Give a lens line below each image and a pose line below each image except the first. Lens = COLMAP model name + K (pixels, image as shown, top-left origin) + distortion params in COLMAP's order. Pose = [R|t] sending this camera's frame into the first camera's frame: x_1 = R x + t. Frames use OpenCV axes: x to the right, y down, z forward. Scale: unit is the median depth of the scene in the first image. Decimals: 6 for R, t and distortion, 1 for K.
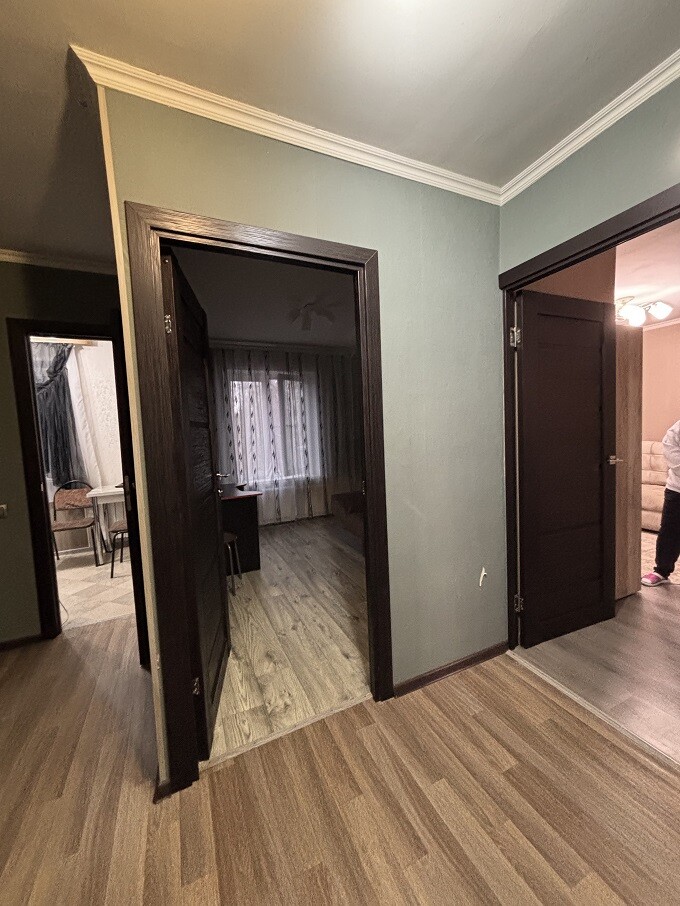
lens RADIAL K [[365.8, 0, 342.2], [0, 365.8, 453.2], [0, 0, 1]] dist [0.001413, 0.000674]
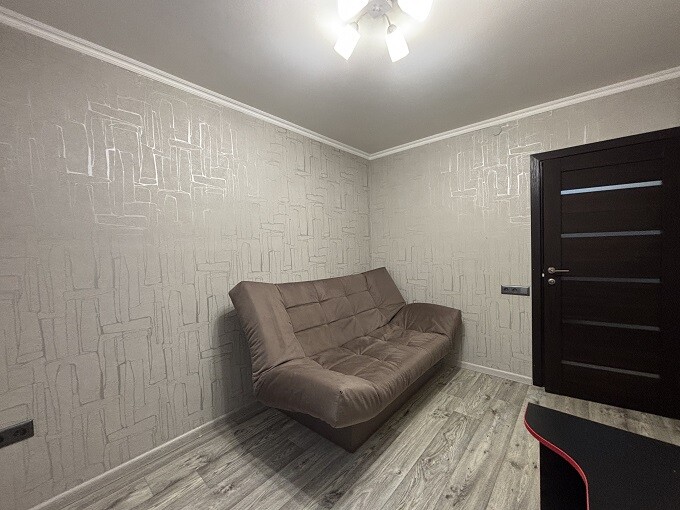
lens RADIAL K [[273.9, 0, 339.6], [0, 273.9, 252.7], [0, 0, 1]] dist [-0.000494, 0.000763]
pose [[-0.410753, 0.029118, 0.911282, -0.407690], [0.109154, 0.993872, 0.017443, -0.076056], [-0.905189, 0.106635, -0.411414, 1.286724]]
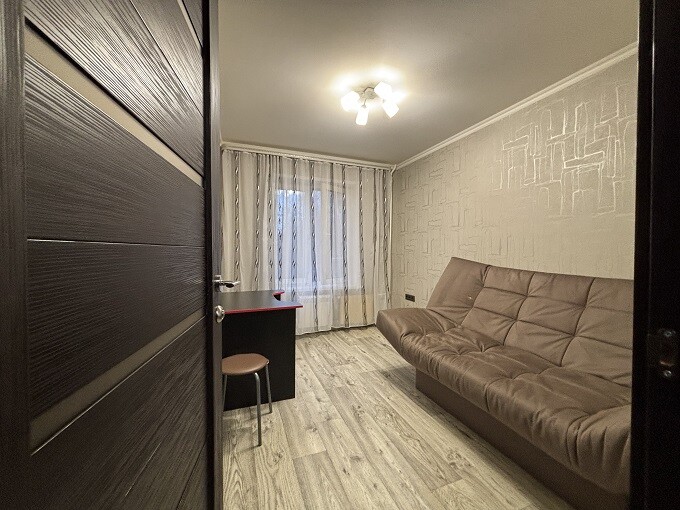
lens RADIAL K [[273.9, 0, 339.6], [0, 273.9, 252.7], [0, 0, 1]] dist [-0.000494, 0.000763]
pose [[0.997079, 0.048332, -0.059133, -0.104429], [-0.051403, 0.997346, -0.051564, 0.018778], [0.056484, 0.054453, 0.996917, 0.382129]]
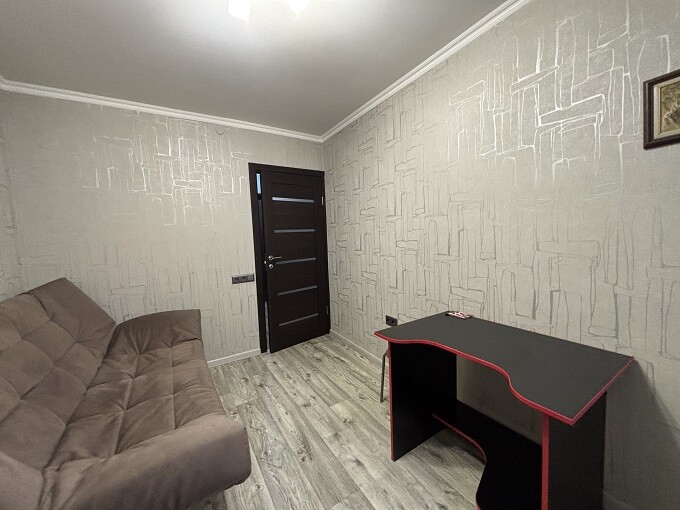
lens RADIAL K [[273.9, 0, 339.6], [0, 273.9, 252.7], [0, 0, 1]] dist [-0.000494, 0.000763]
pose [[-0.988532, 0.087209, -0.123281, -0.115420], [0.068866, 0.986895, 0.145932, -0.092405], [0.134392, 0.135769, -0.981583, 1.423511]]
